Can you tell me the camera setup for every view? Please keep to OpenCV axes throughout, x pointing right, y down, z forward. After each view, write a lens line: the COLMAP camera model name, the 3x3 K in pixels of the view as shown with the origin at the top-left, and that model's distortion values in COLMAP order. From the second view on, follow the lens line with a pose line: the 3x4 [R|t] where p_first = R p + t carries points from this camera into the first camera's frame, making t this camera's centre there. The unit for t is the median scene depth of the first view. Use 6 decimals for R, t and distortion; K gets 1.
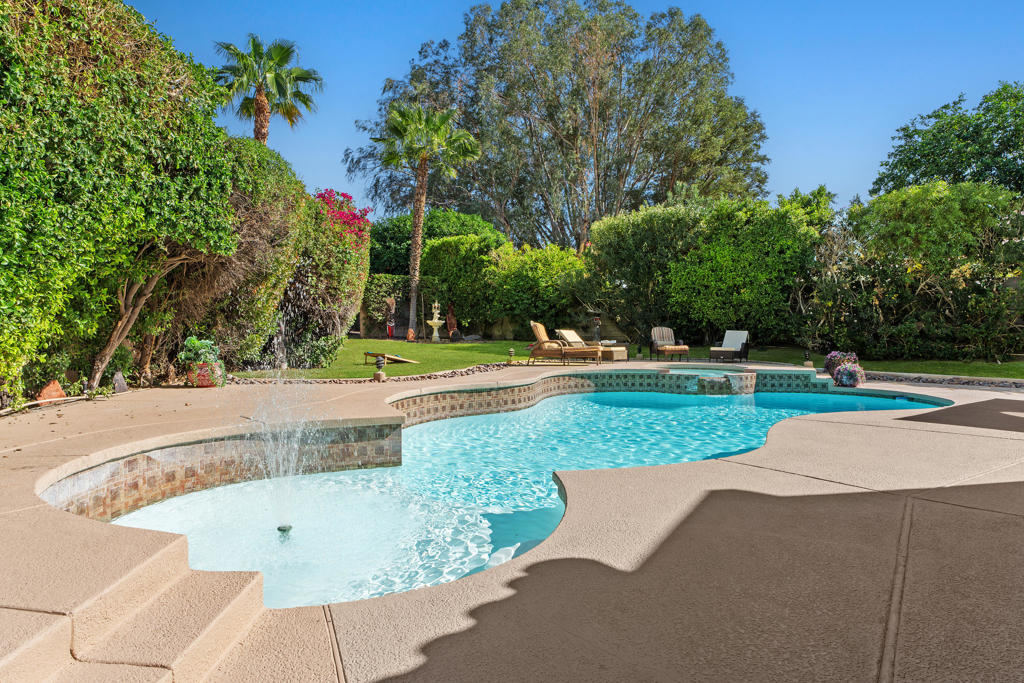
lens RADIAL K [[585.3, 0, 512.0], [0, 585.3, 341.5], [0, 0, 1]] dist [-0.004825, 0.001765]
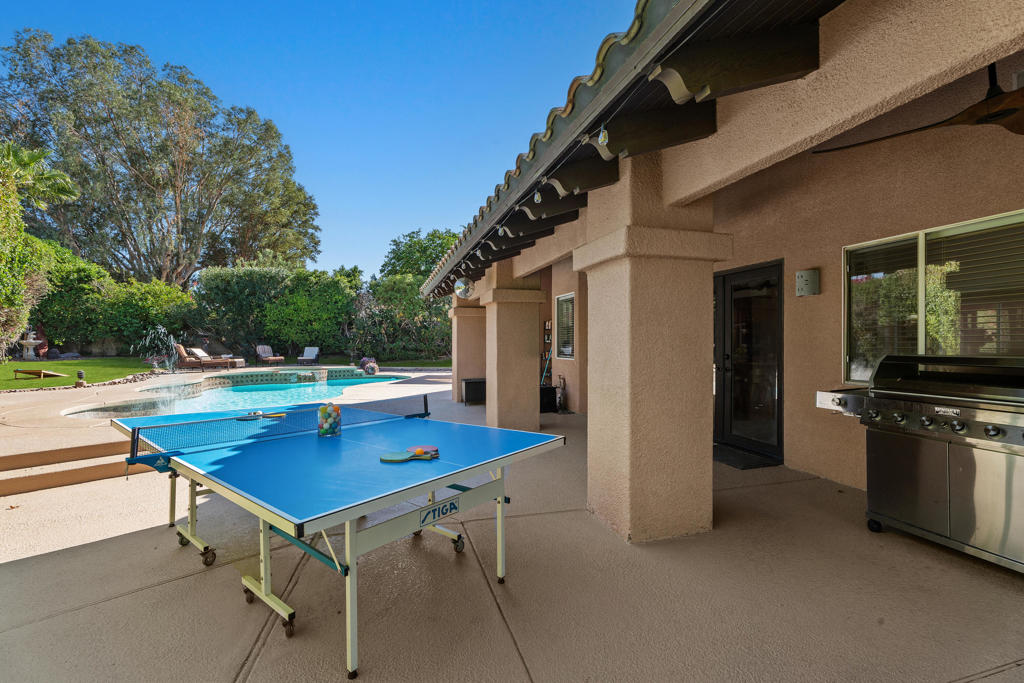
lens RADIAL K [[460.6, 0, 508.4], [0, 460.6, 344.3], [0, 0, 1]] dist [0.000942, -0.000319]
pose [[0.688910, -0.009466, 0.724785, -0.183990], [0.021135, 0.999752, -0.007032, -0.004939], [-0.724539, 0.020163, 0.688939, -0.324336]]
